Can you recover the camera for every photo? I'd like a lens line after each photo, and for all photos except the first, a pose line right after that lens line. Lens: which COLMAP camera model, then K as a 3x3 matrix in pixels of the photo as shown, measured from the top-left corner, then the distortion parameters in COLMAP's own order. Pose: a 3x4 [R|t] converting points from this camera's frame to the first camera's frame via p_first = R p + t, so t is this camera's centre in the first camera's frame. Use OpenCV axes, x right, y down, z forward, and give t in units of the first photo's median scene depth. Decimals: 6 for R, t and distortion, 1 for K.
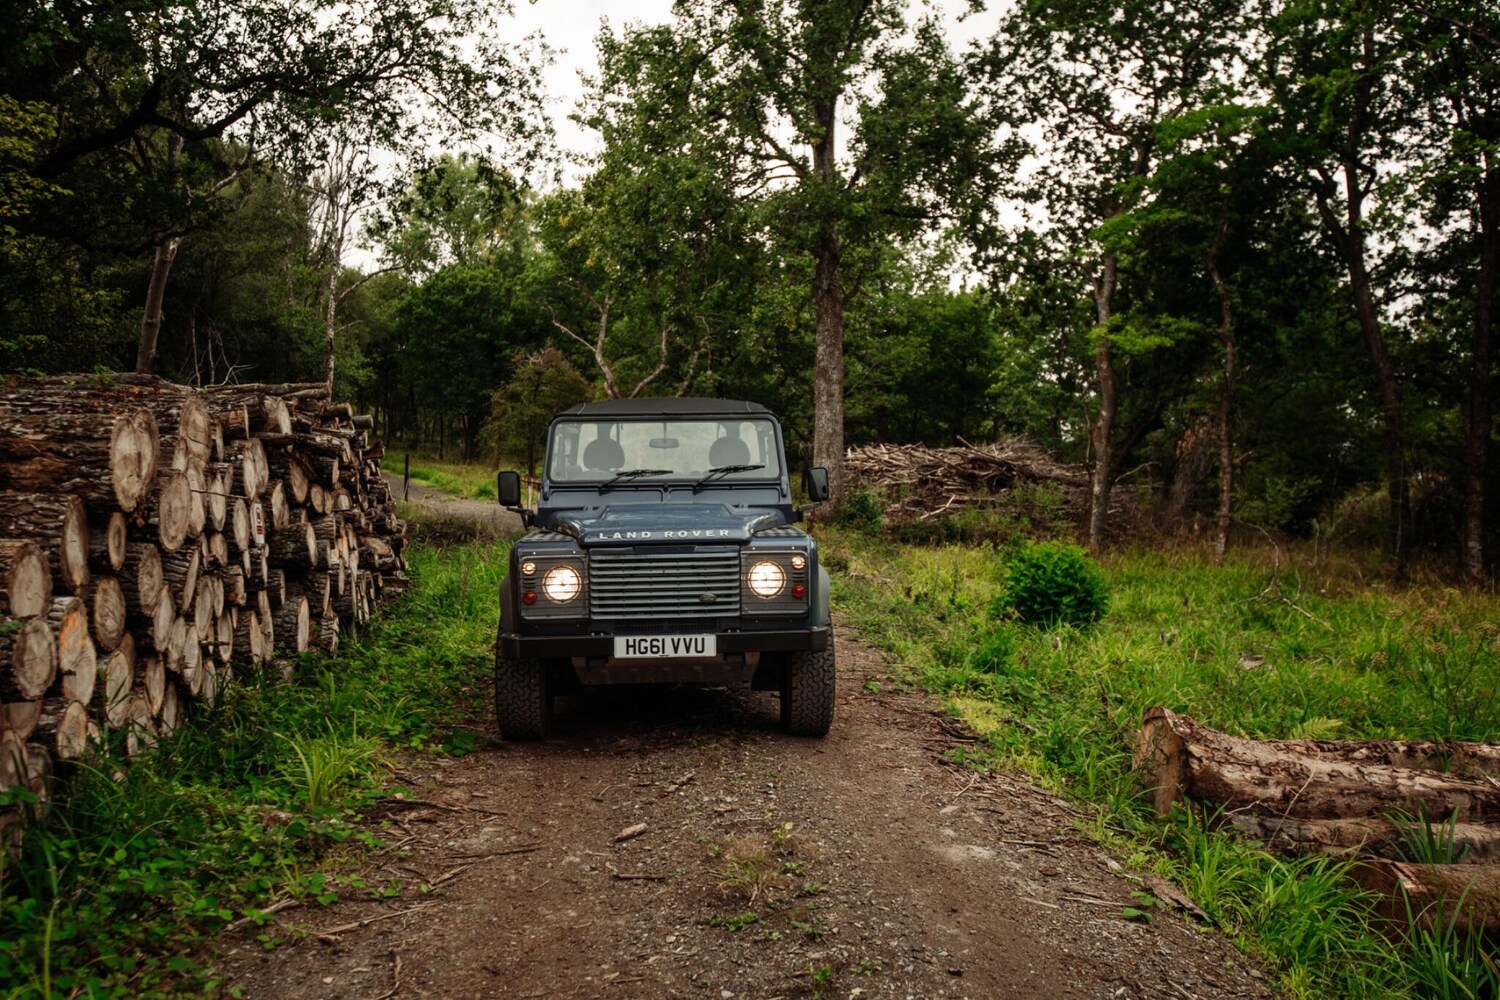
lens RADIAL K [[1414.6, 0, 750.0], [0, 1414.6, 500.0], [0, 0, 1]] dist [0.064471, -0.022479]
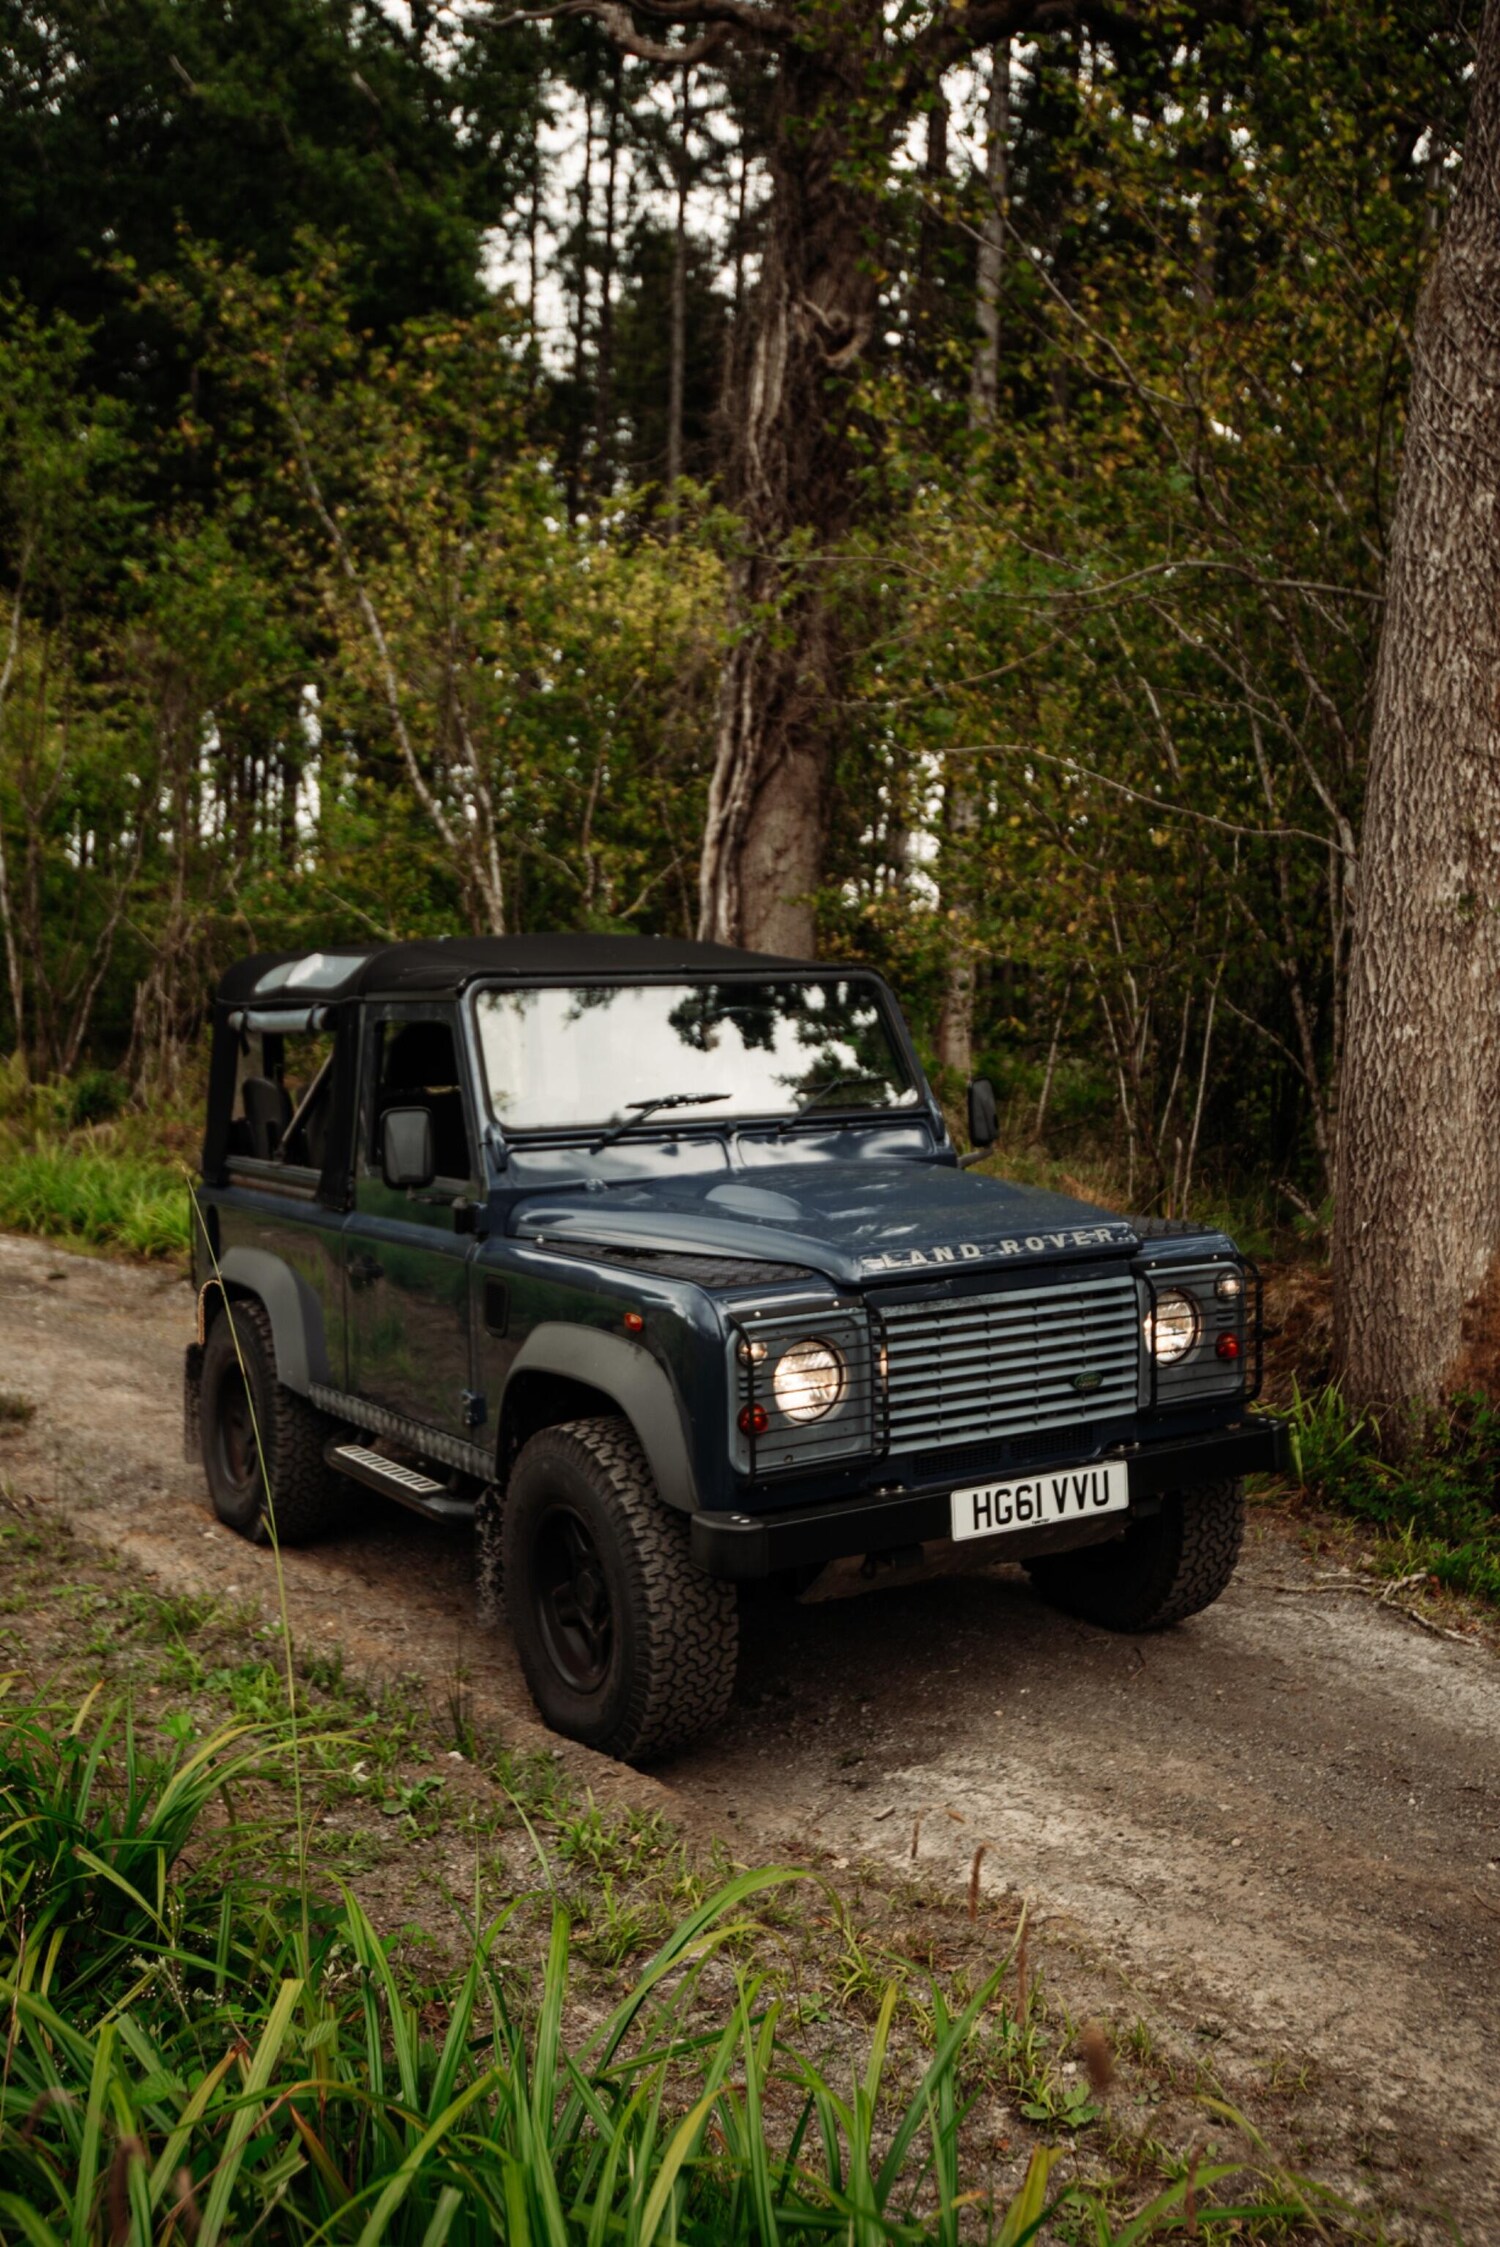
lens RADIAL K [[2119.0, 0, 750.0], [0, 2119.0, 1123.5], [0, 0, 1]] dist [0.064471, -0.022479]
pose [[0.873400, -0.039482, 0.485401, -0.443498], [0.028244, 0.999137, 0.030449, -0.036663], [-0.486184, -0.012884, 0.873761, 0.444653]]
